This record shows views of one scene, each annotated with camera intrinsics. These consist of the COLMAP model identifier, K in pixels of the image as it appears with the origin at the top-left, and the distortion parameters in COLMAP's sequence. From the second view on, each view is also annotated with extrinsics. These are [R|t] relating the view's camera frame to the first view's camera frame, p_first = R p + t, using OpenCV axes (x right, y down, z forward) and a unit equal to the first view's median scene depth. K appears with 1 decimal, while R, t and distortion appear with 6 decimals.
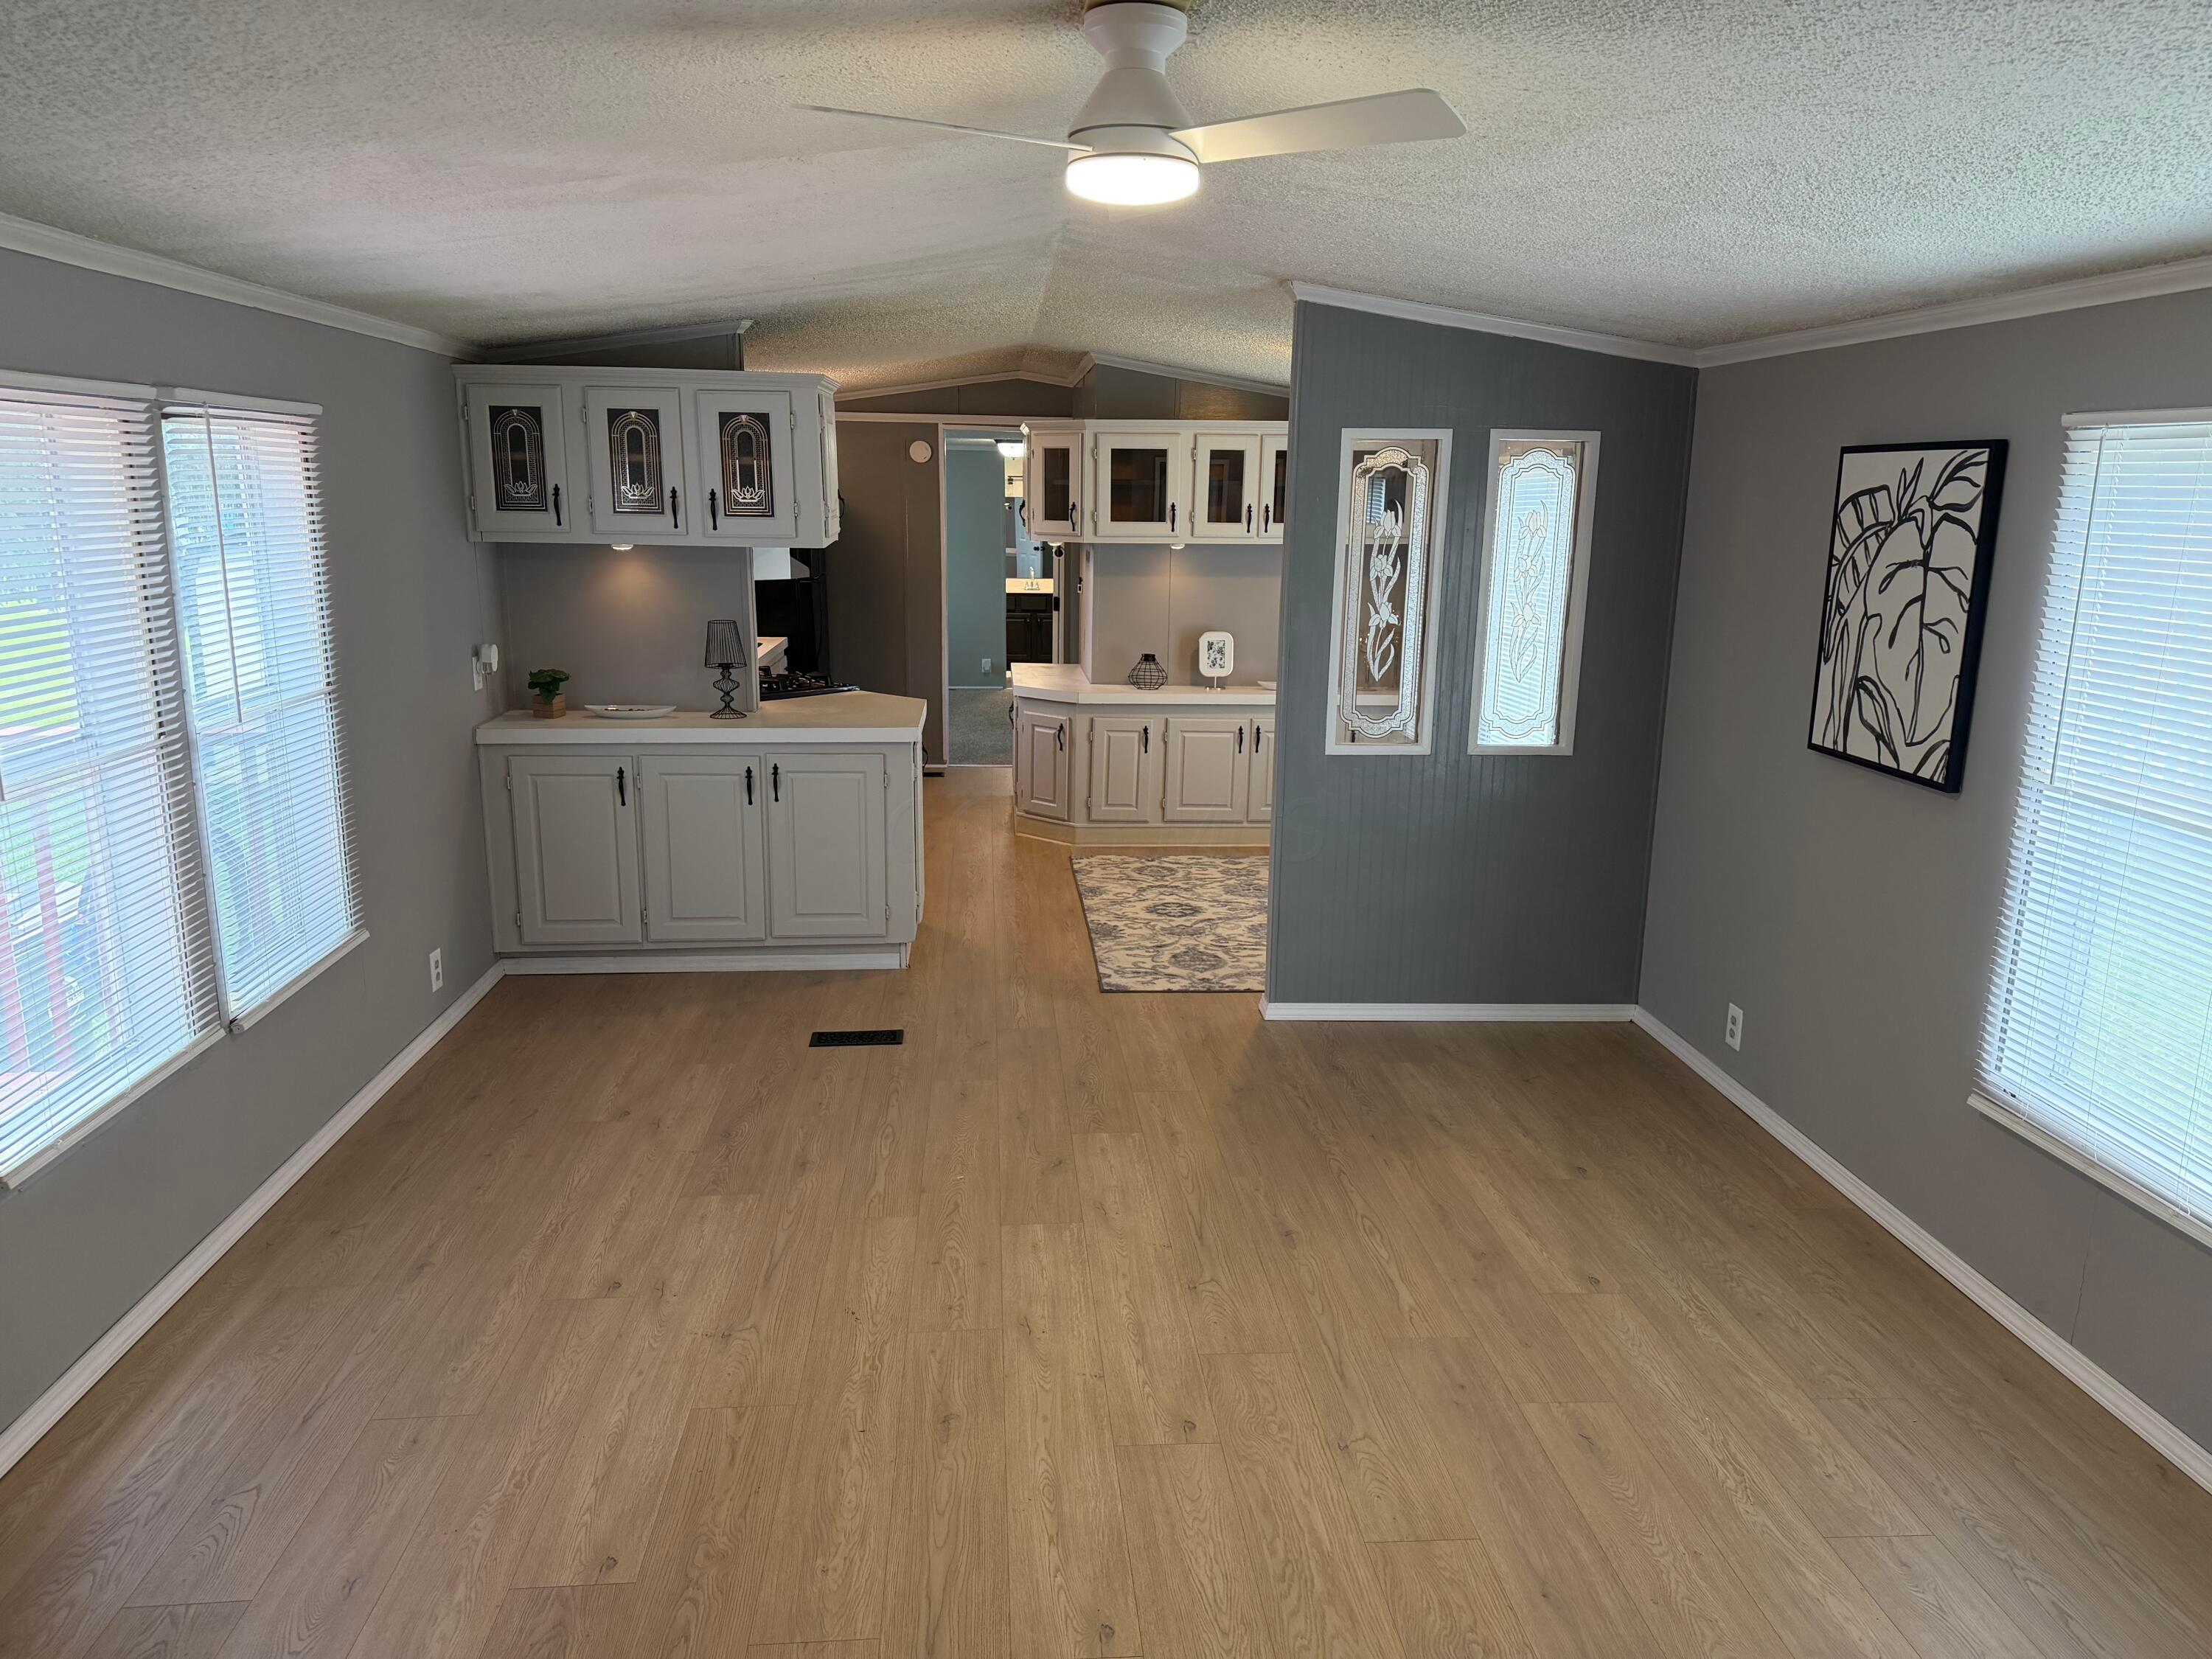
lens RADIAL K [[1535.7, 0, 1106.0], [0, 1535.7, 829.5], [0, 0, 1]] dist [0.159619, -0.249917]
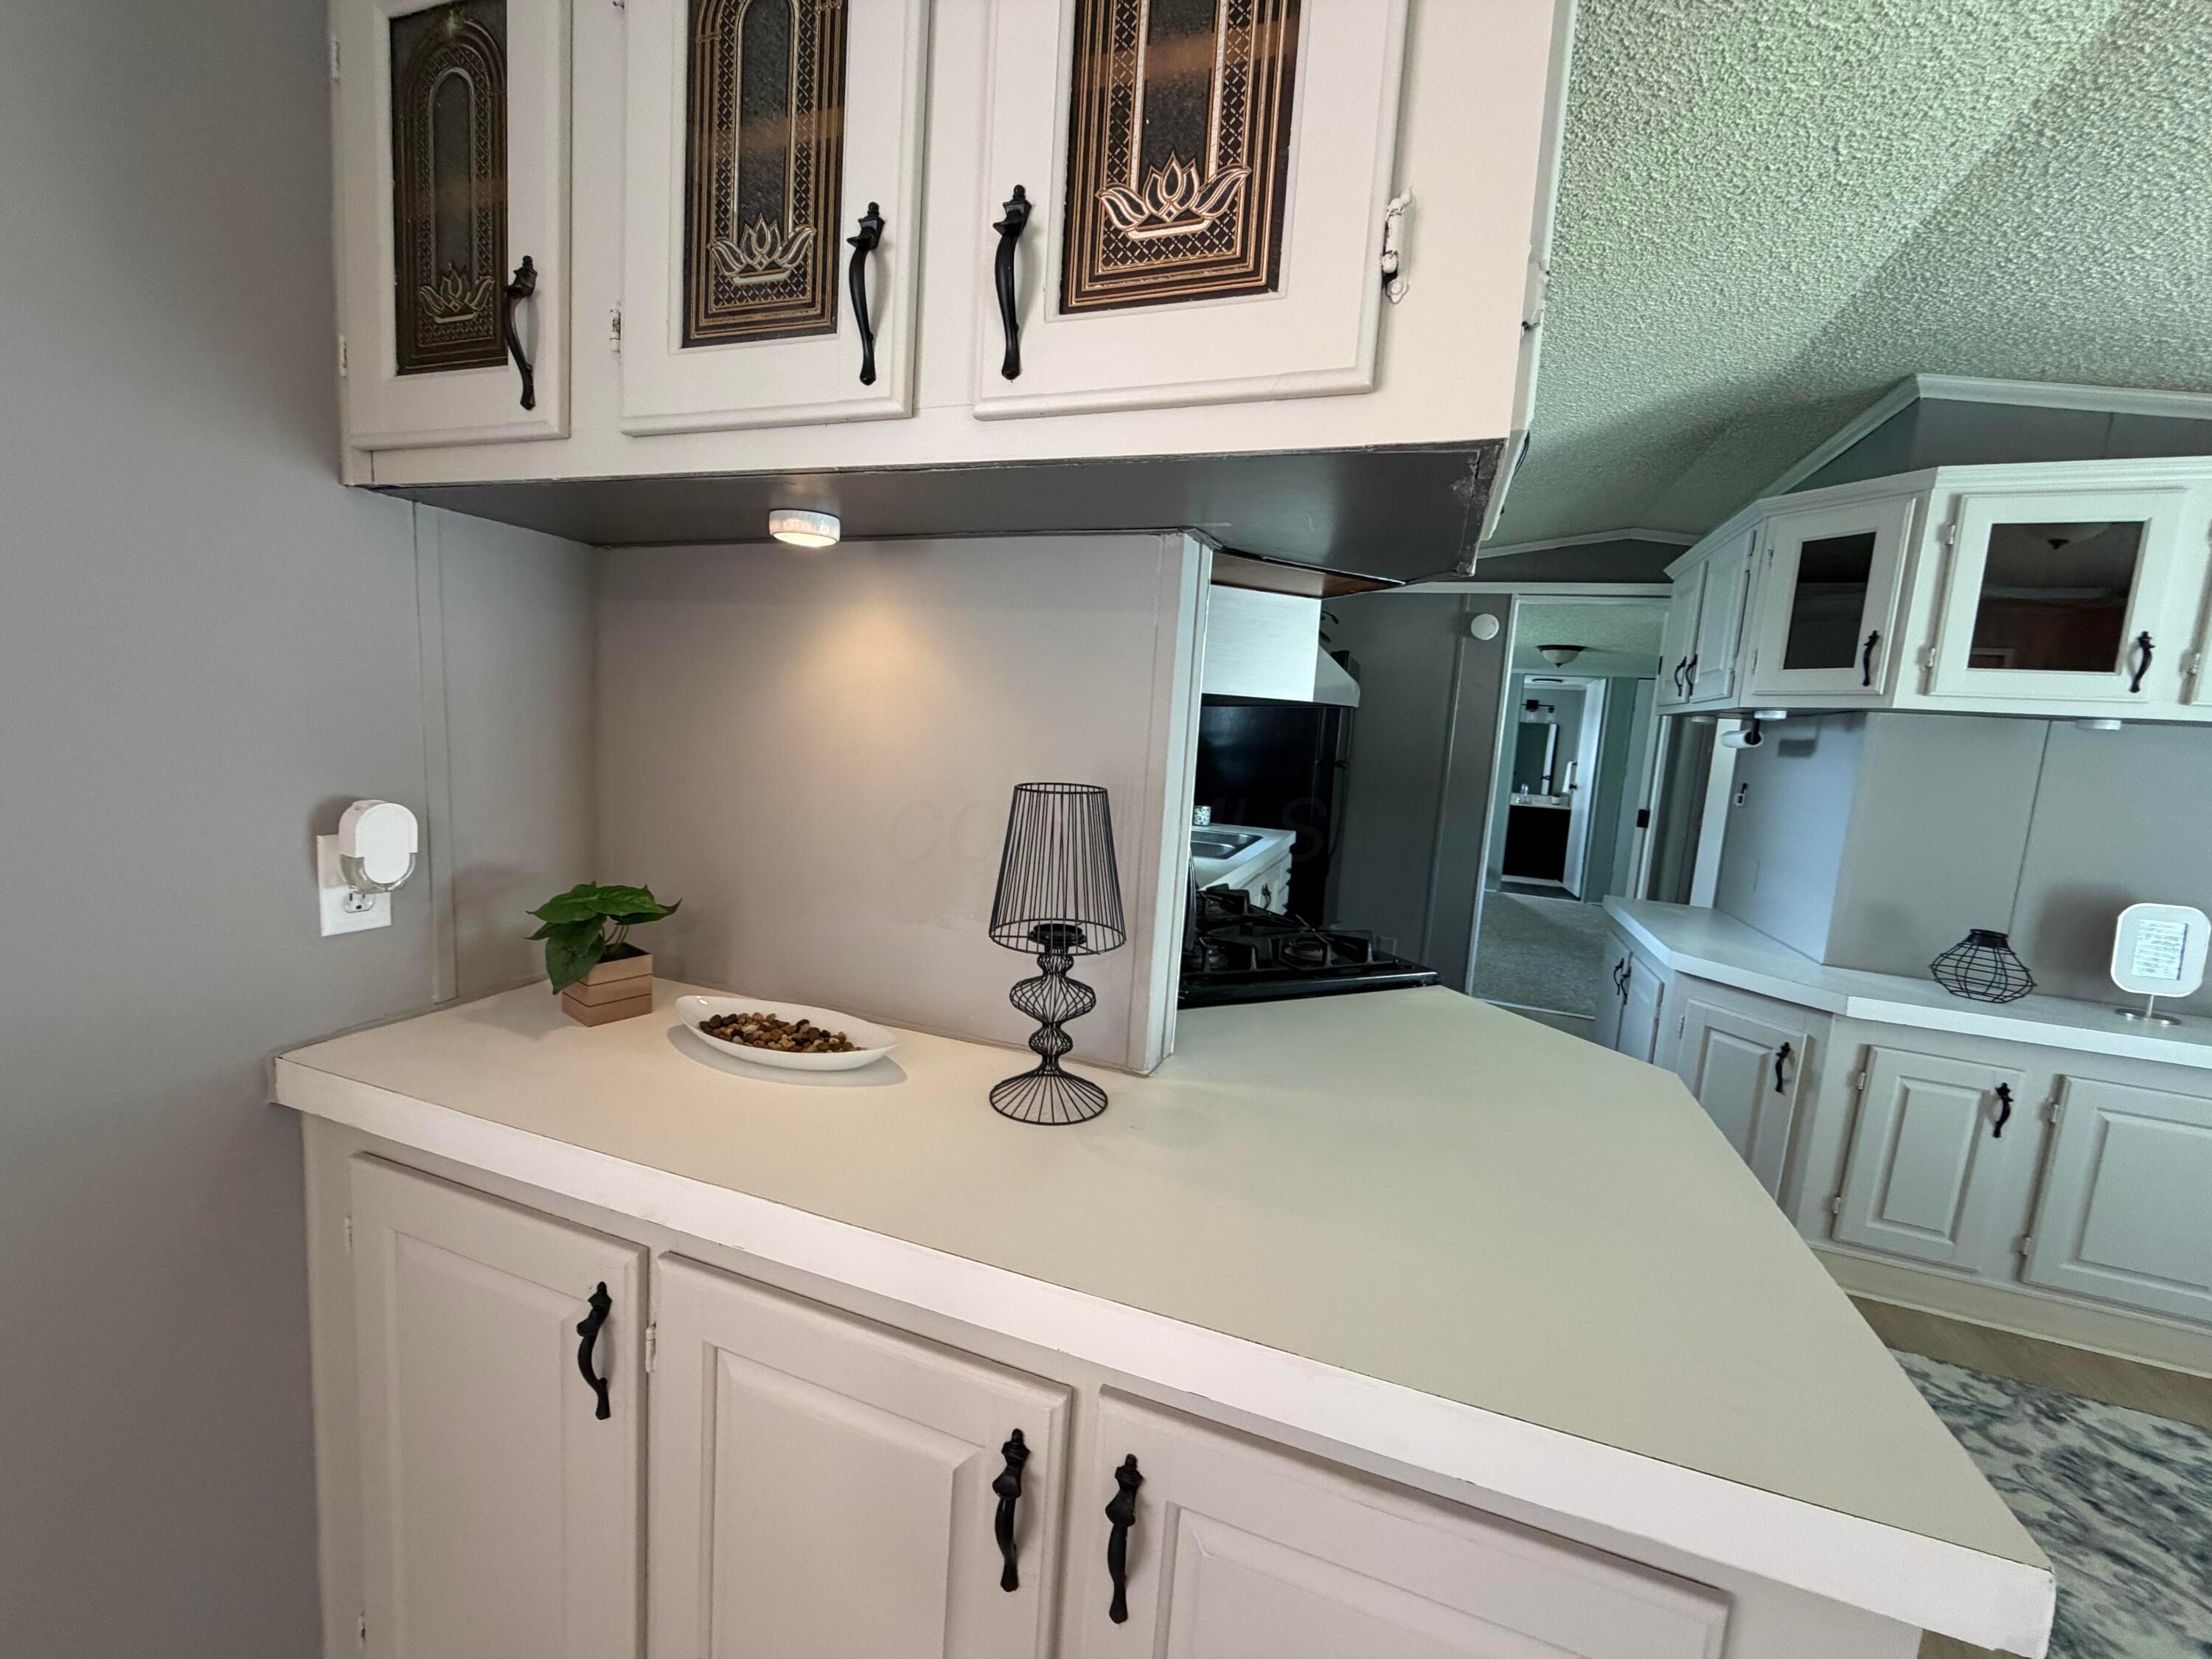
lens RADIAL K [[887.9, 0, 1098.7], [0, 887.9, 828.8], [0, 0, 1]] dist [-0.007523, 0.003322]
pose [[0.904642, 0.097092, -0.414966, -0.239620], [-0.143375, 0.986282, -0.081797, -0.158778], [0.401332, 0.133492, 0.906153, 1.193580]]
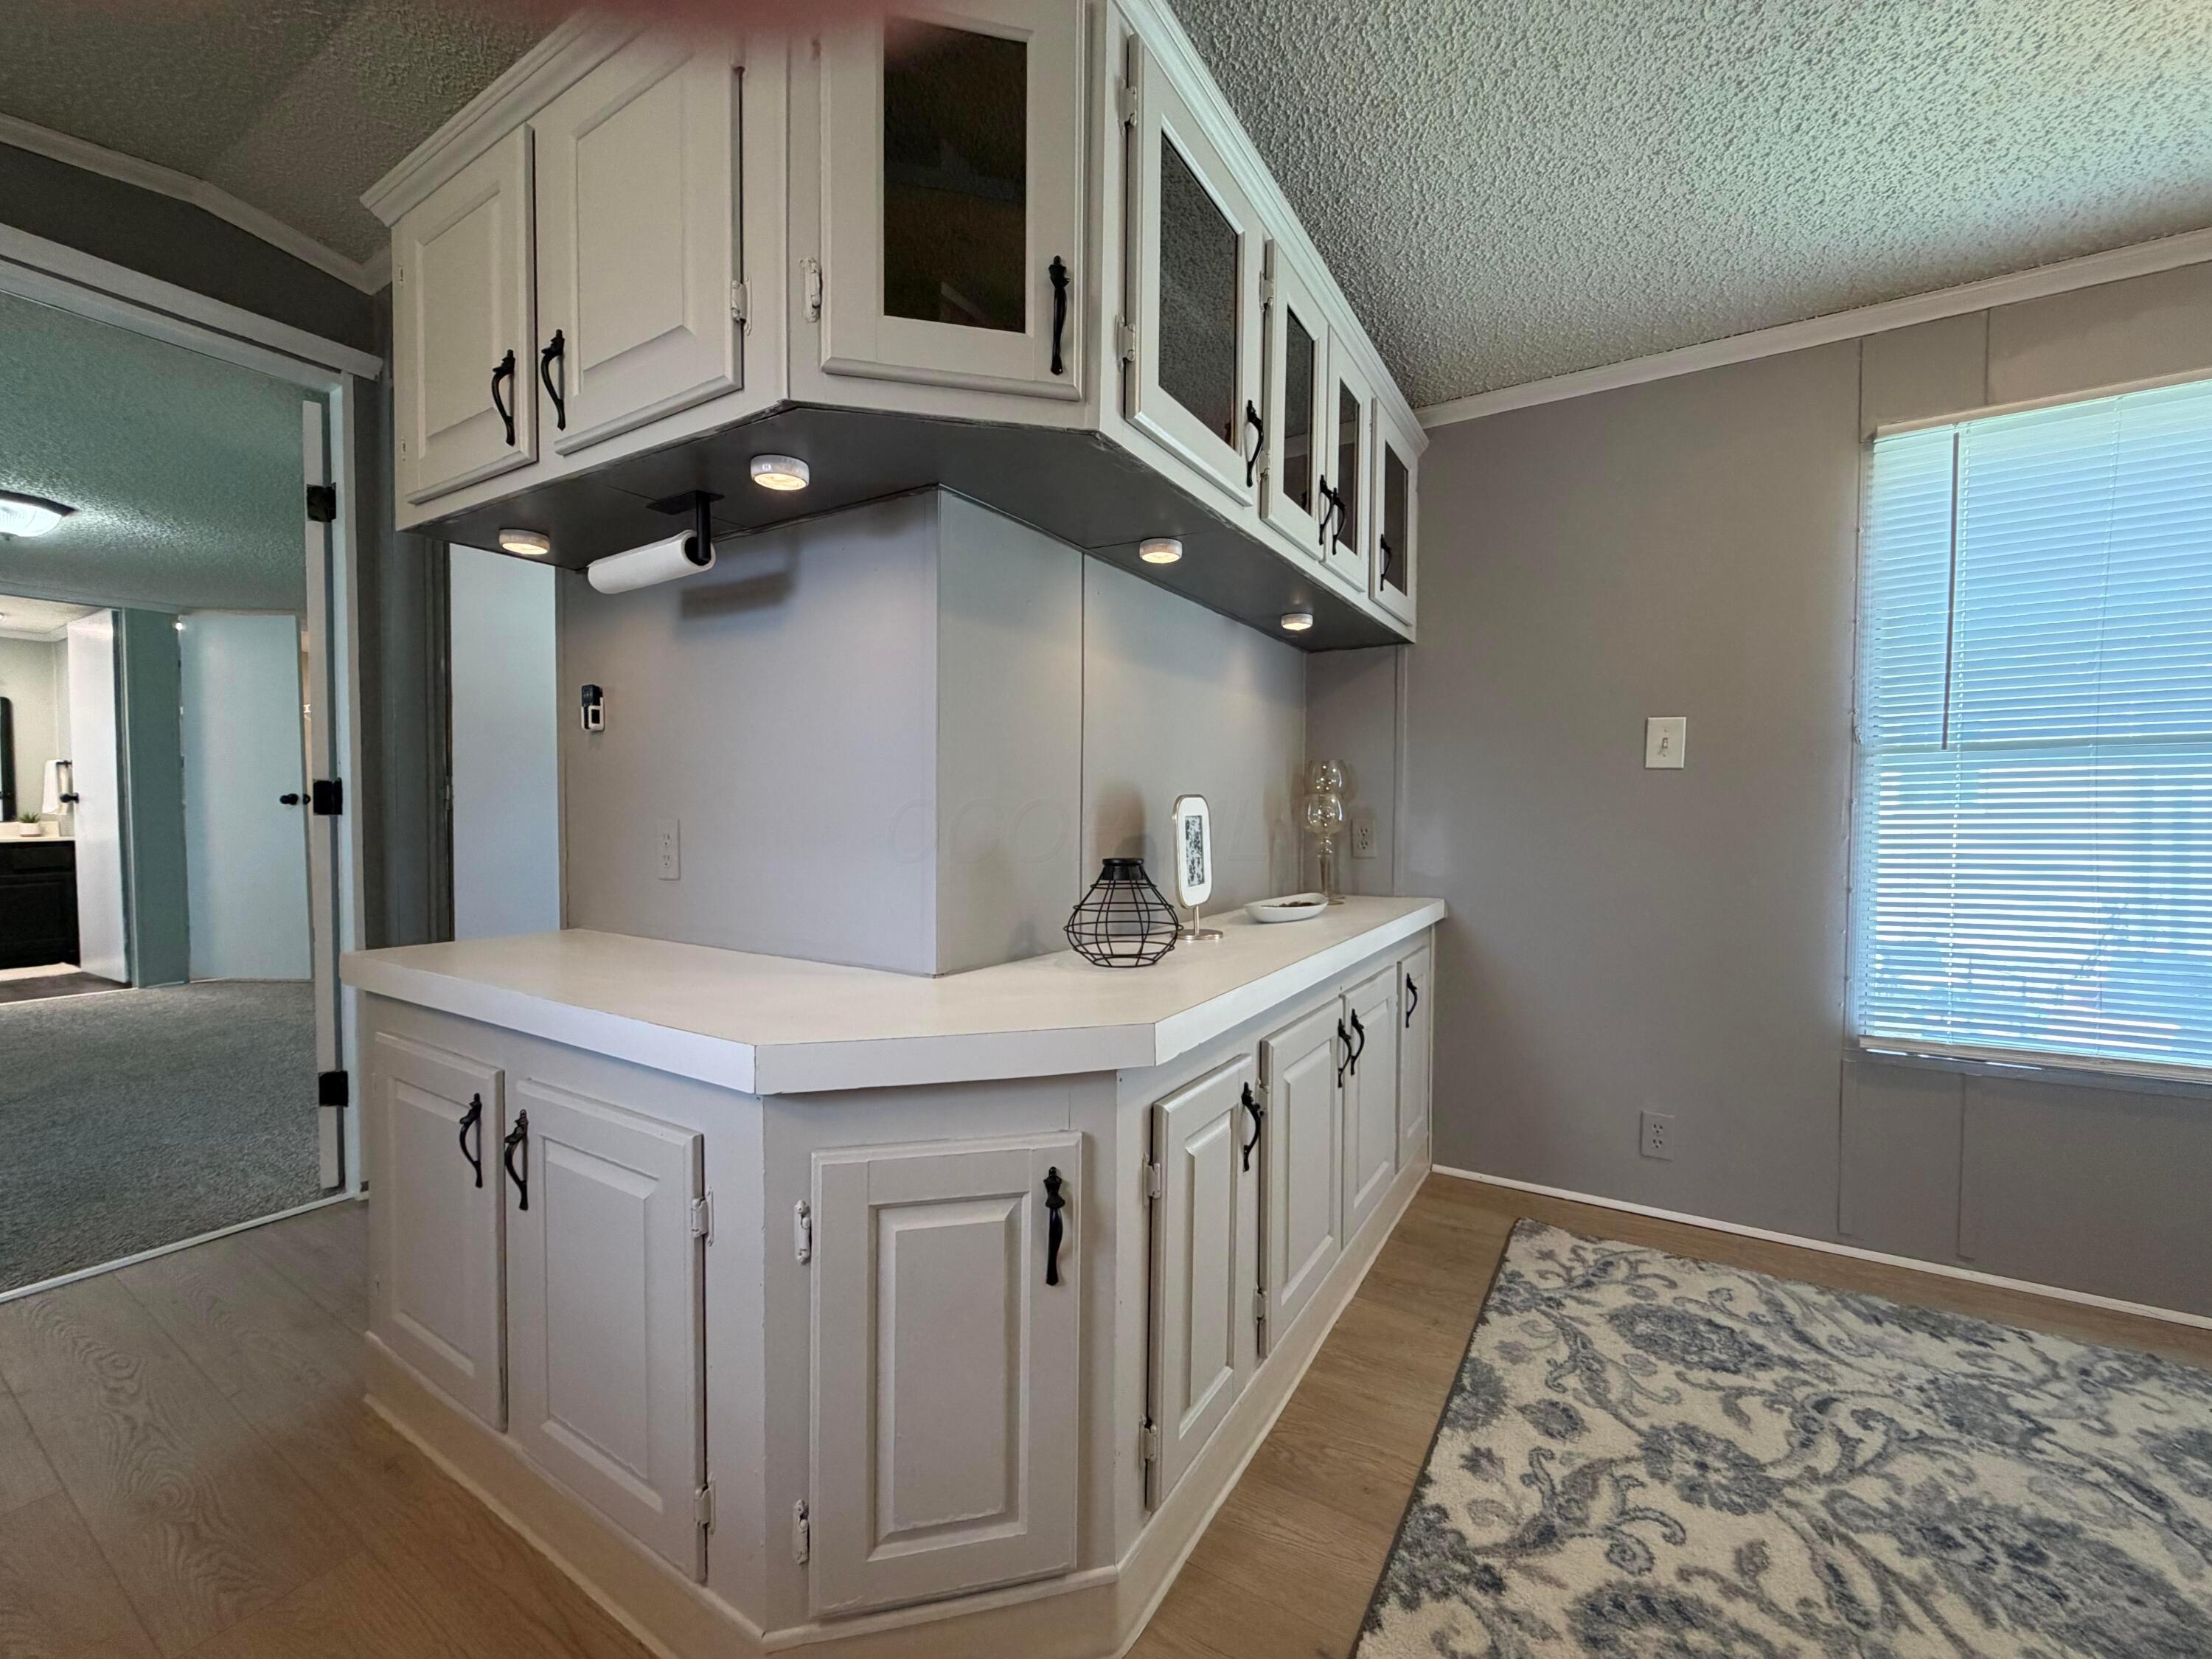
lens RADIAL K [[887.9, 0, 1098.7], [0, 887.9, 828.8], [0, 0, 1]] dist [-0.007523, 0.003322]
pose [[0.589463, -0.034580, 0.807055, -0.252971], [0.171992, 0.981548, -0.083564, -0.206318], [-0.789273, 0.188065, 0.584533, 1.748385]]
